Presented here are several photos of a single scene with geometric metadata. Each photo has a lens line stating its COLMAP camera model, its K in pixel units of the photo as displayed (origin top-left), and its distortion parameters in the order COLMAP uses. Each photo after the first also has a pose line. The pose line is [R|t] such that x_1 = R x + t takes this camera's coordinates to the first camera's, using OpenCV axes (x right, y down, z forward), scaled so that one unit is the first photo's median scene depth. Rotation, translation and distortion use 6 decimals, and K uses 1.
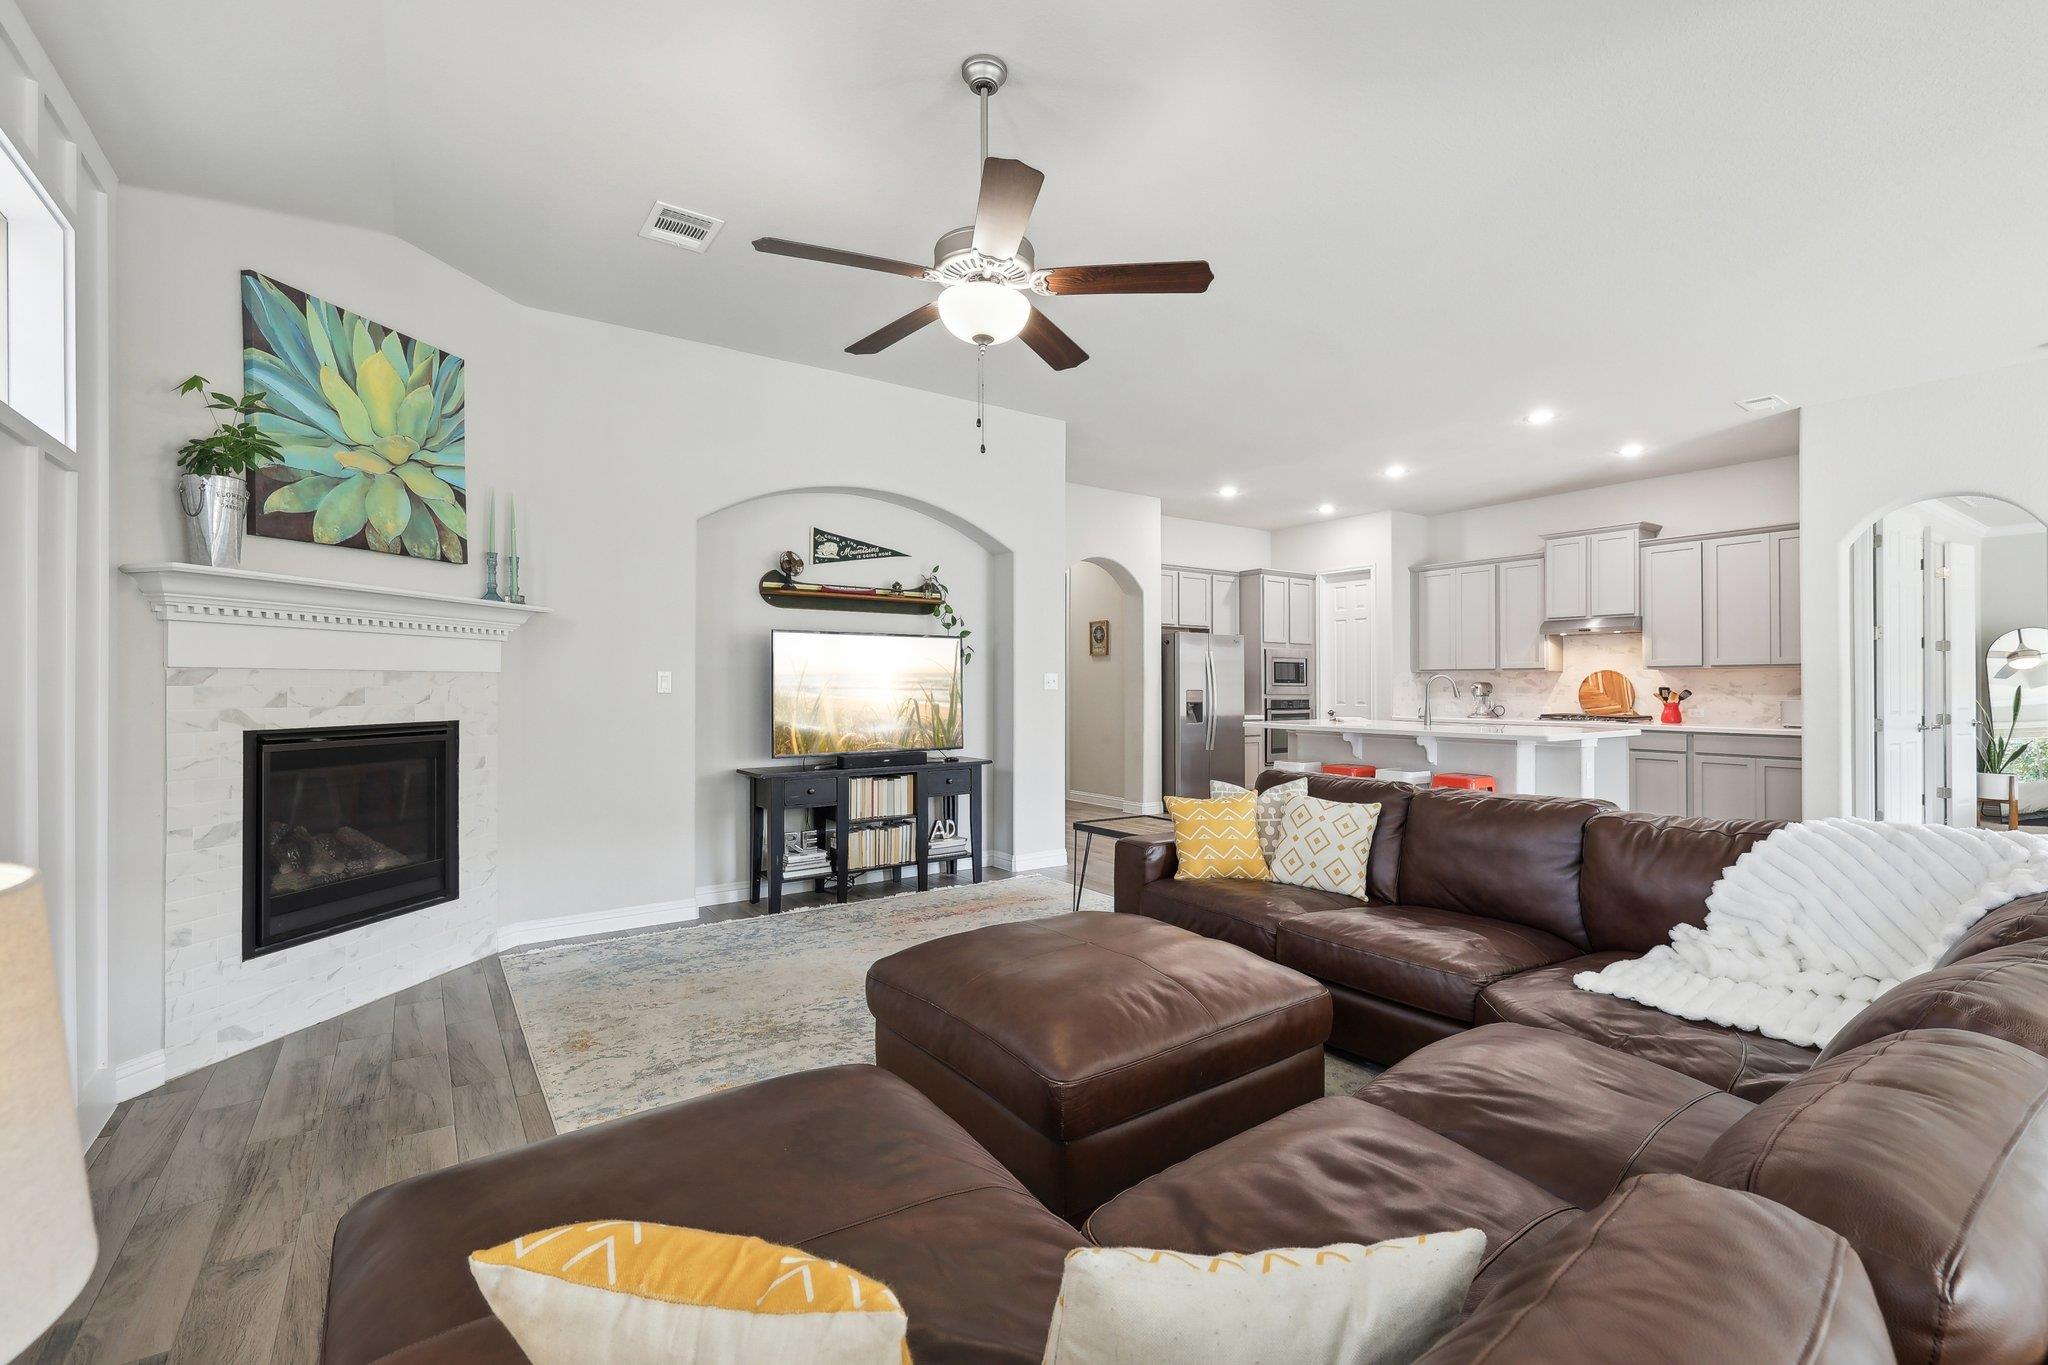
lens RADIAL K [[881.8, 0, 1025.9], [0, 881.8, 683.8], [0, 0, 1]] dist [0.000154, 0.000422]
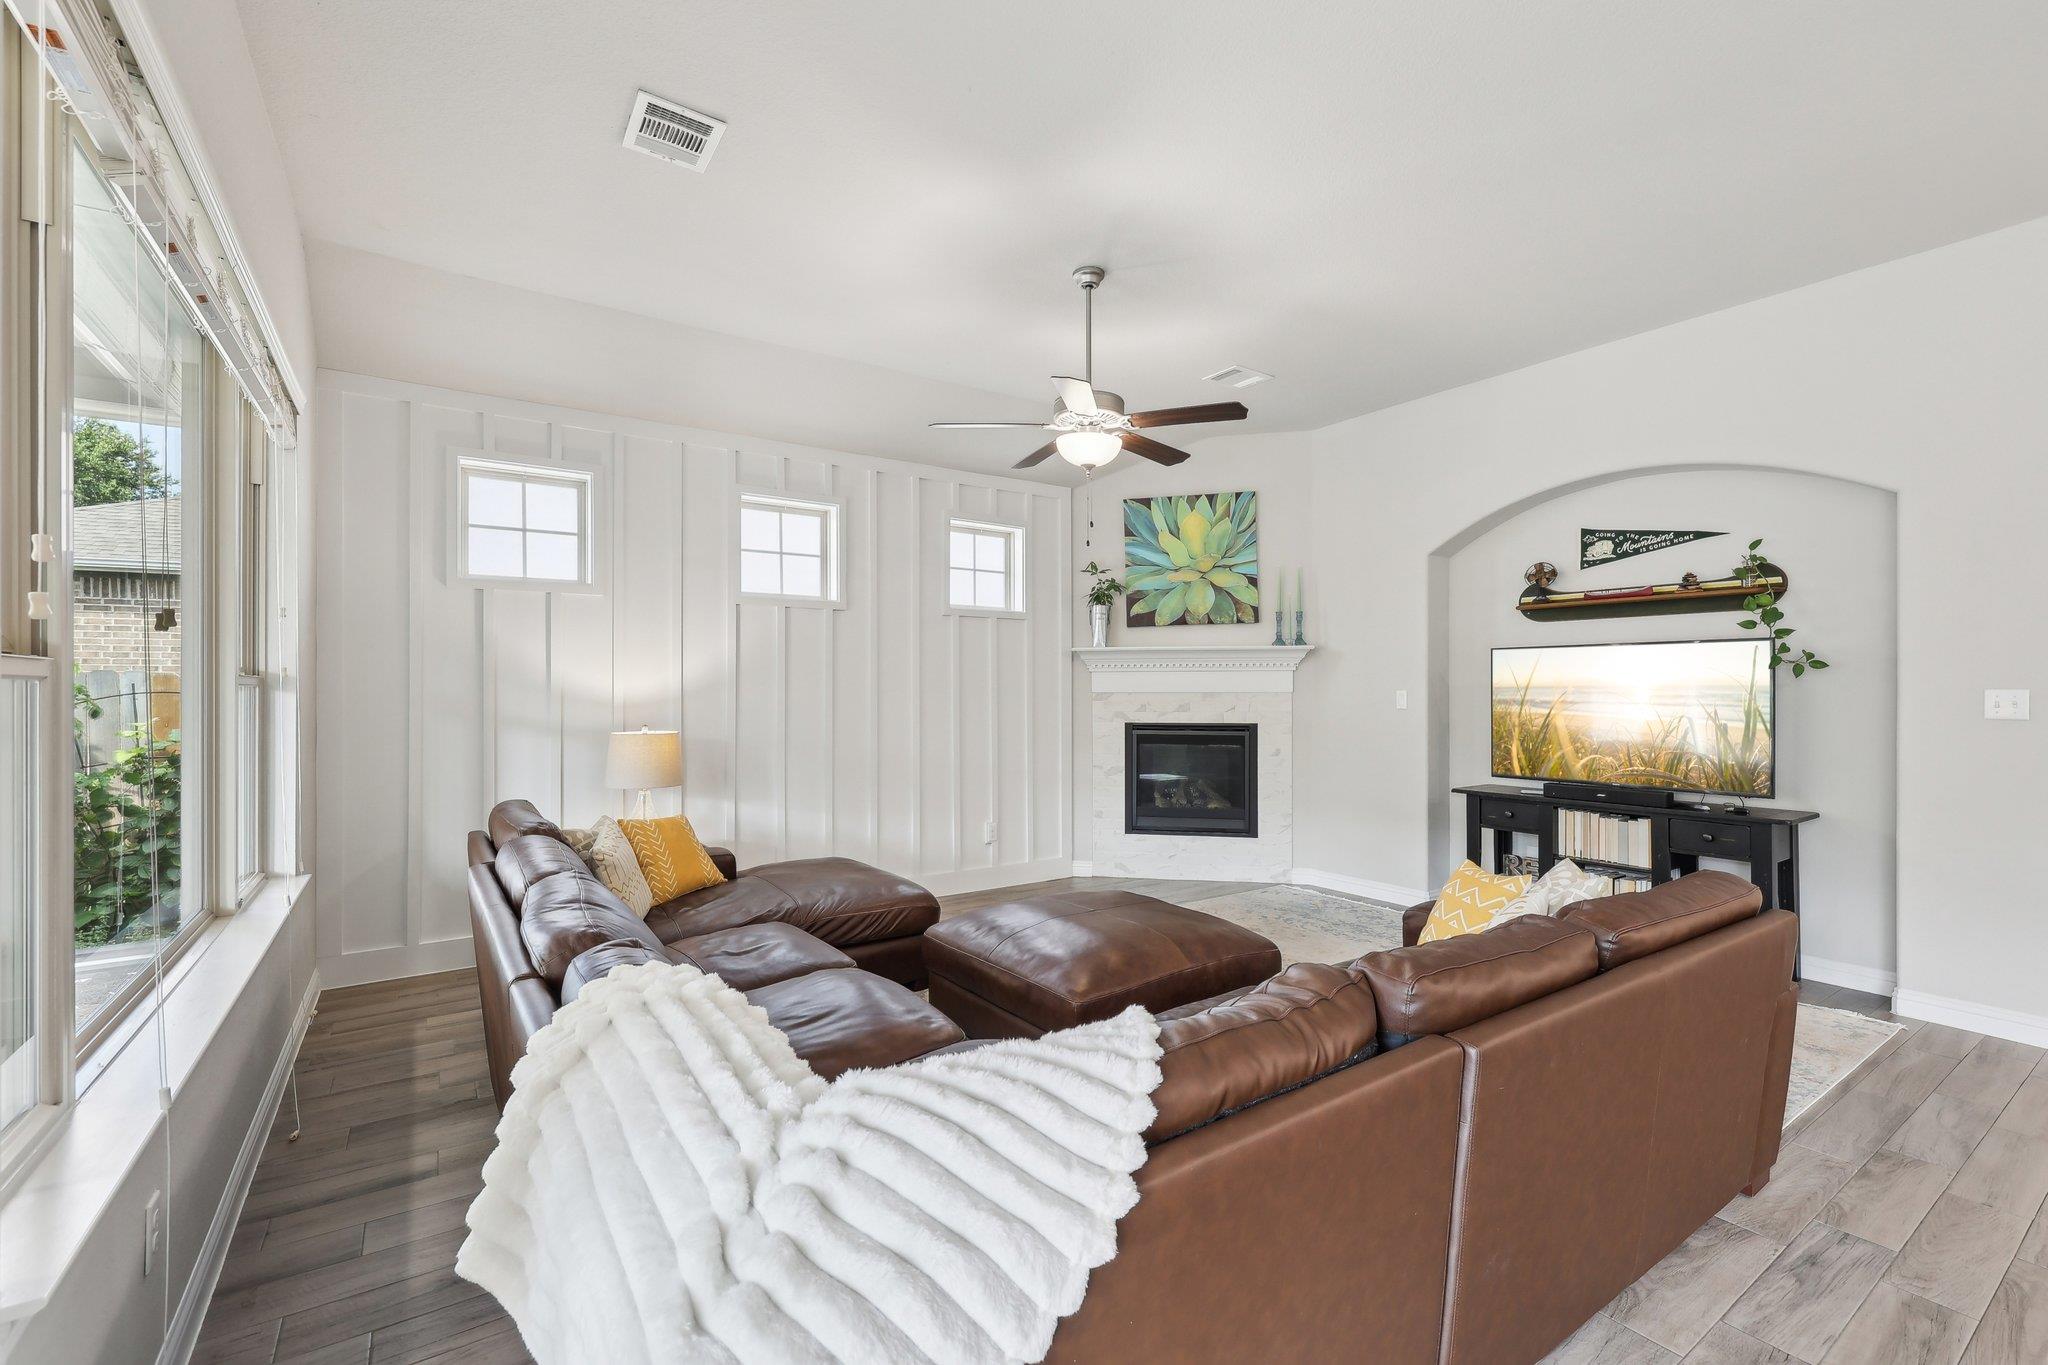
lens RADIAL K [[881.8, 0, 1025.9], [0, 881.8, 683.8], [0, 0, 1]] dist [0.000154, 0.000422]
pose [[-0.006590, -0.003116, -0.999973, 0.920255], [0.003343, 0.999989, -0.003139, -0.024858], [0.999973, -0.003363, -0.006580, 0.607880]]
